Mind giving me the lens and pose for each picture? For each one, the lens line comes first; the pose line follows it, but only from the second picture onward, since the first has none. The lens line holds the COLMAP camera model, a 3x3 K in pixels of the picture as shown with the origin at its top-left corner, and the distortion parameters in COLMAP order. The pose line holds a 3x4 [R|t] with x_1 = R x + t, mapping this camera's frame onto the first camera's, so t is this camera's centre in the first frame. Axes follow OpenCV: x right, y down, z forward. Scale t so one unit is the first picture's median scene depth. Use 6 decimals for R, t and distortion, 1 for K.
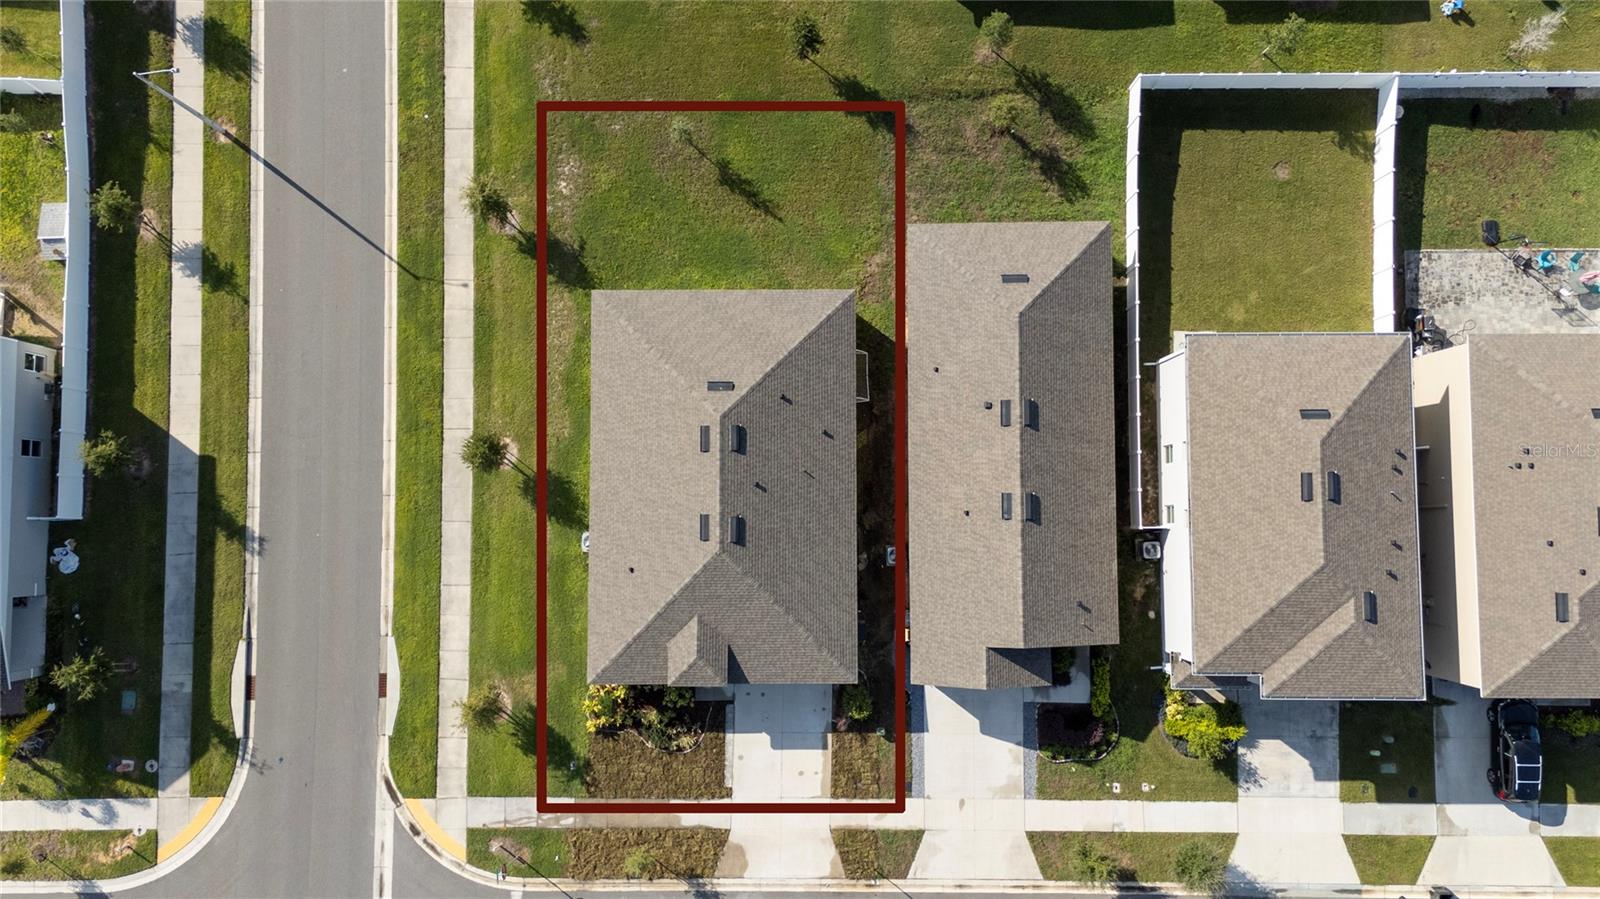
lens RADIAL K [[1212.6, 0, 807.4], [0, 1212.6, 453.1], [0, 0, 1]] dist [0.041265, -0.023498]
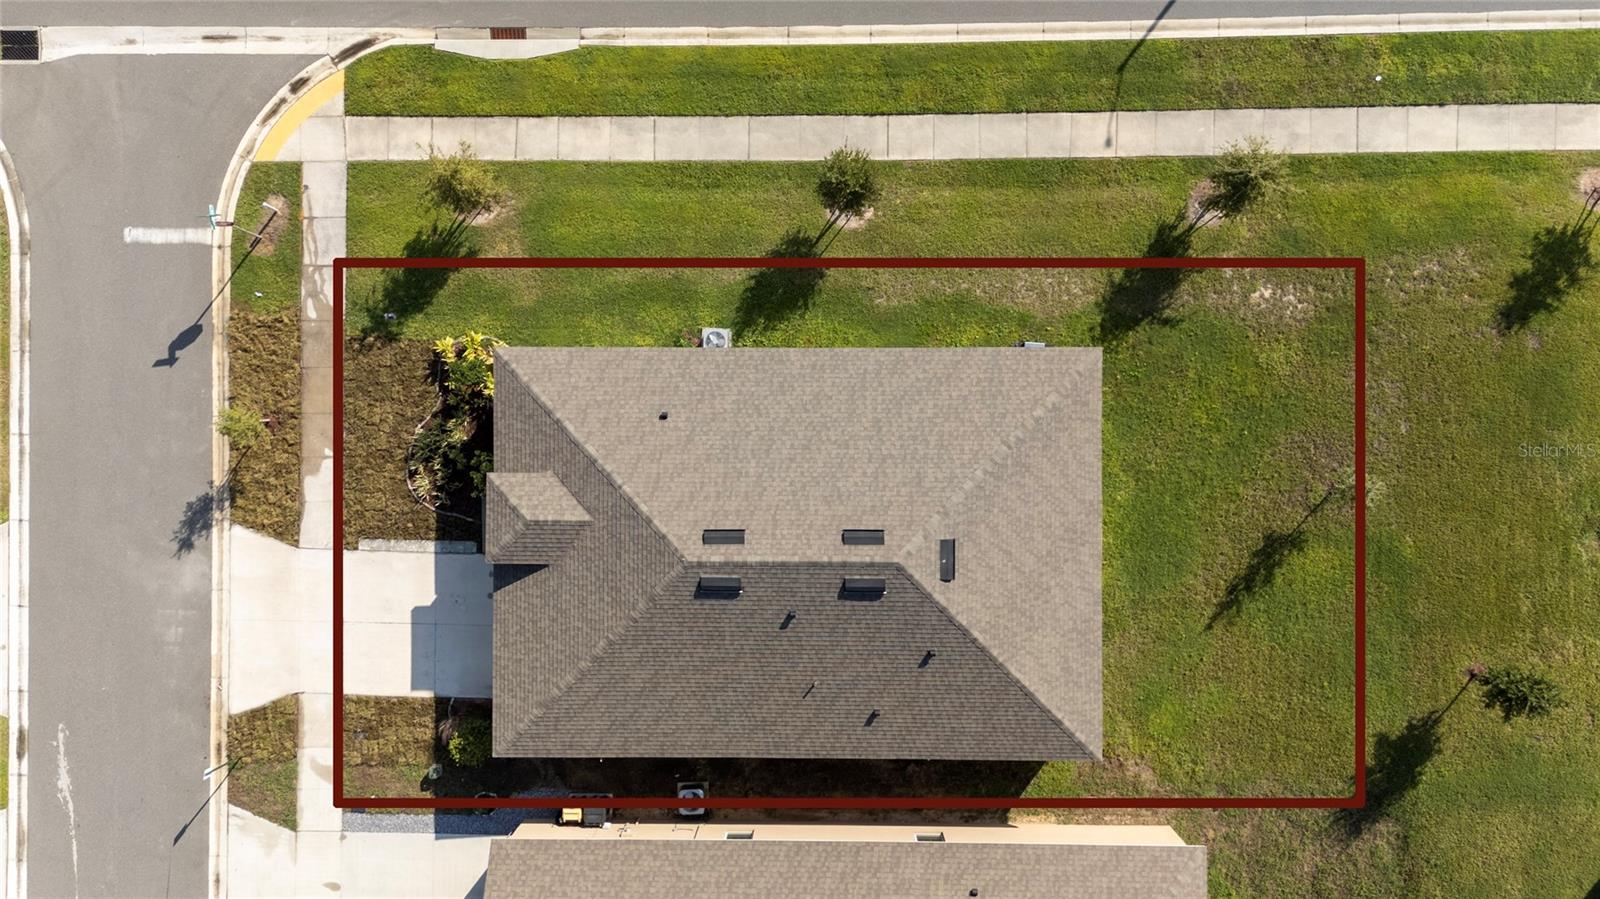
lens RADIAL K [[1212.6, 0, 801.9], [0, 1212.6, 440.7], [0, 0, 1]] dist [0.041265, -0.023498]
pose [[-0.003440, 0.999939, 0.010532, -0.131044], [-0.996377, -0.004322, 0.084936, -0.030845], [0.084976, -0.010201, 0.996331, 0.339933]]
